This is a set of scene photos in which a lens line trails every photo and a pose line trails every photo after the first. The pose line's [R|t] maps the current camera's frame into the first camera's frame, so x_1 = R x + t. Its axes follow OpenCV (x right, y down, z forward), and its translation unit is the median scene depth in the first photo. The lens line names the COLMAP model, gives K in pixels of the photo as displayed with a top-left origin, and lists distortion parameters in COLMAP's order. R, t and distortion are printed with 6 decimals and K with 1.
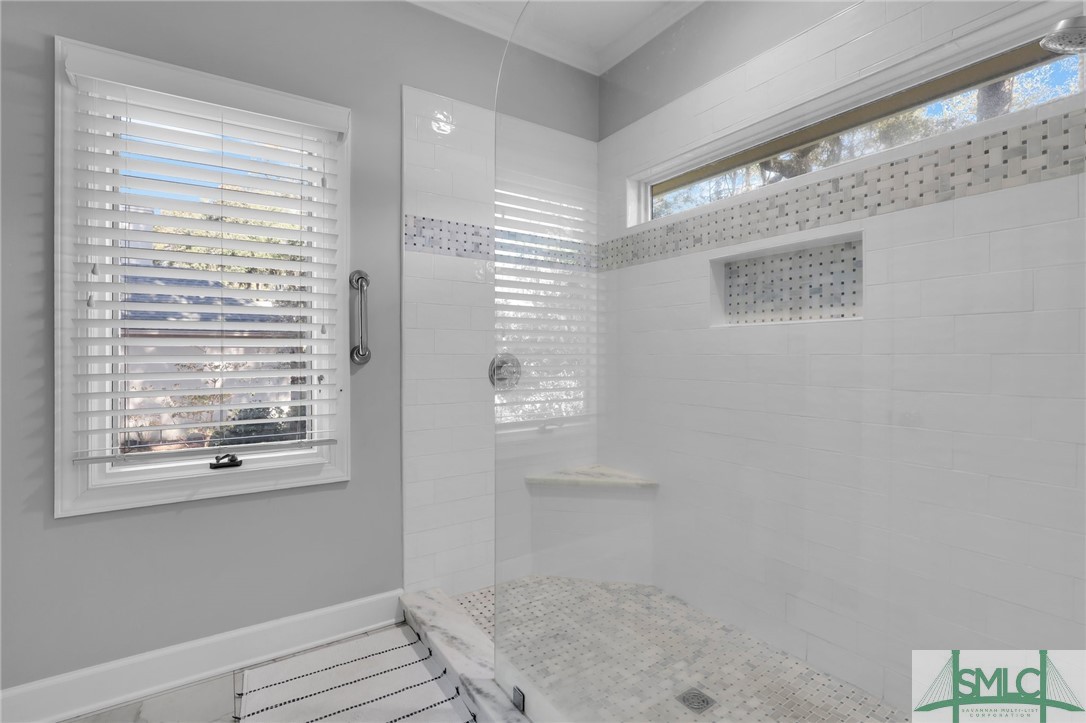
lens RADIAL K [[496.3, 0, 546.9], [0, 496.3, 353.2], [0, 0, 1]] dist [-0.021758, 0.000043]
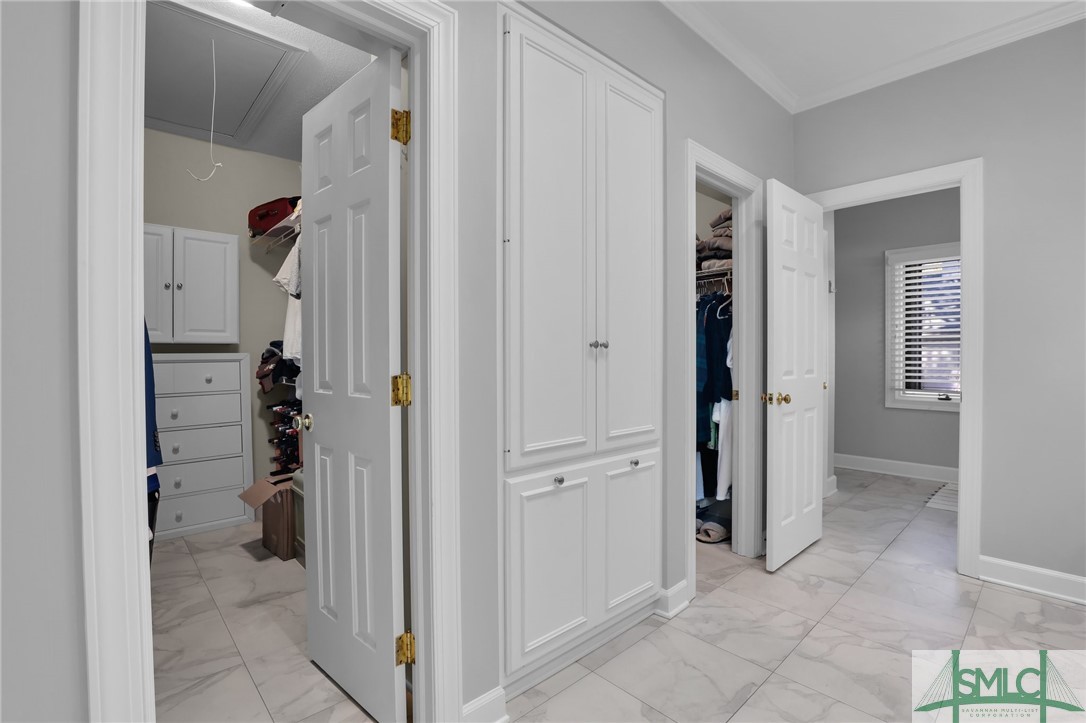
lens RADIAL K [[496.3, 0, 547.7], [0, 496.3, 356.3], [0, 0, 1]] dist [-0.021758, 0.000043]
pose [[0.163215, 0.008911, -0.986550, 1.697068], [-0.002629, 0.999960, 0.008597, -0.003564], [0.986587, 0.001191, 0.163232, -1.612082]]
